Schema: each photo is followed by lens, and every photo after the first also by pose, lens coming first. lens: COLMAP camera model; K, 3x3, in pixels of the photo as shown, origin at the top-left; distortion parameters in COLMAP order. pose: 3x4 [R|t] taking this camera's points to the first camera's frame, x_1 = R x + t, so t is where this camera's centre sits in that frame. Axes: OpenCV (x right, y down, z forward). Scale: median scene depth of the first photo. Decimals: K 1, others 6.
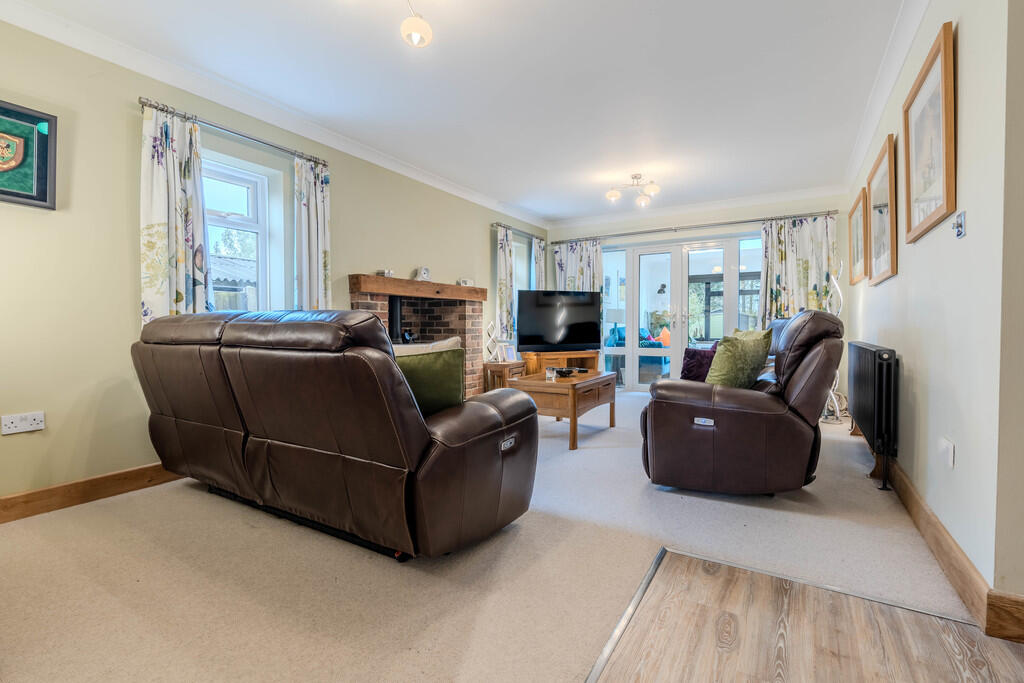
lens RADIAL K [[473.6, 0, 503.0], [0, 473.6, 339.5], [0, 0, 1]] dist [-0.004228, 0.000331]
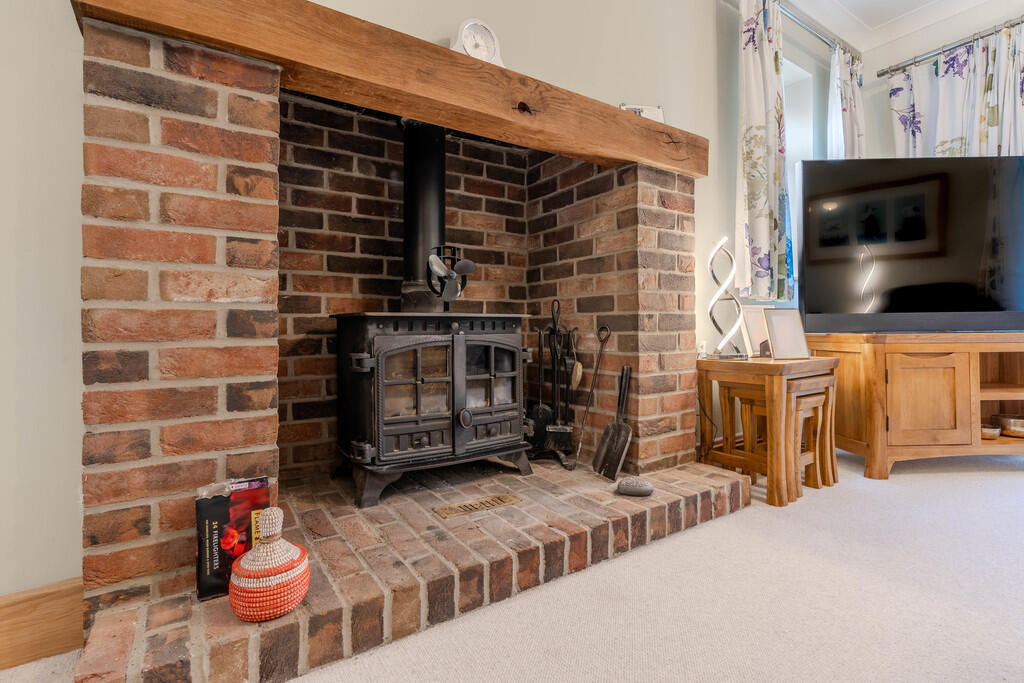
lens RADIAL K [[473.6, 0, 496.2], [0, 473.6, 328.5], [0, 0, 1]] dist [-0.004228, 0.000331]
pose [[0.899178, -0.004580, -0.437559, -0.022558], [-0.006680, 0.999685, -0.024193, 0.036419], [0.437532, 0.024677, 0.898864, 0.626242]]
